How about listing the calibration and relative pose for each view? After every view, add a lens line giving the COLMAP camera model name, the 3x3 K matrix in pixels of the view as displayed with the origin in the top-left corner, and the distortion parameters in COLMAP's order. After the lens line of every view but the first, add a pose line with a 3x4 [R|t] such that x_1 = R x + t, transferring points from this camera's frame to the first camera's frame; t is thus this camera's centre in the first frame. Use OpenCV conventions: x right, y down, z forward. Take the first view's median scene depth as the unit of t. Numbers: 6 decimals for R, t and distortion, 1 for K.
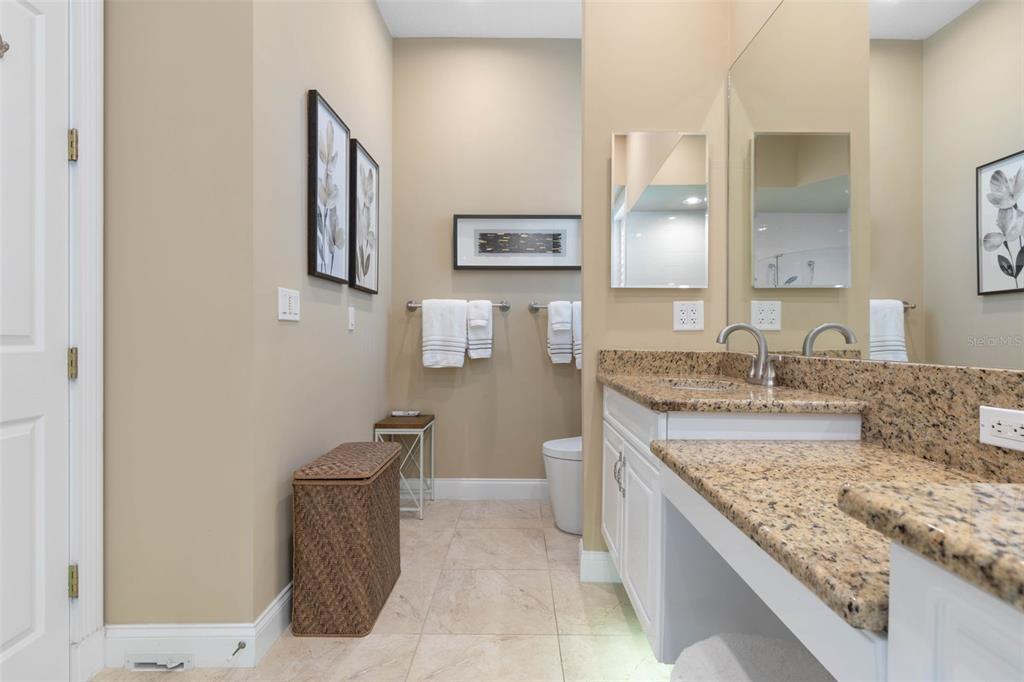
lens RADIAL K [[462.0, 0, 512.0], [0, 462.0, 341.0], [0, 0, 1]] dist [-0.001970, -0.000008]
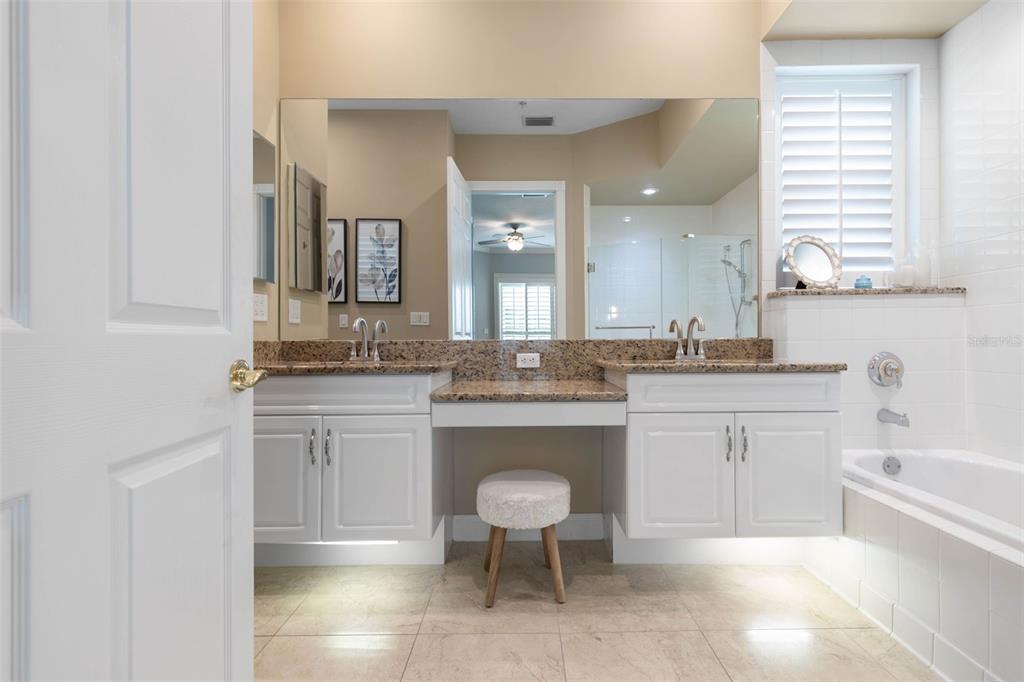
lens RADIAL K [[462.0, 0, 512.0], [0, 462.0, 341.0], [0, 0, 1]] dist [-0.001970, -0.000008]
pose [[0.033196, -0.003819, 0.999442, -1.273003], [0.006136, 0.999975, 0.003617, 0.043563], [-0.999430, 0.006012, 0.033219, 0.726056]]
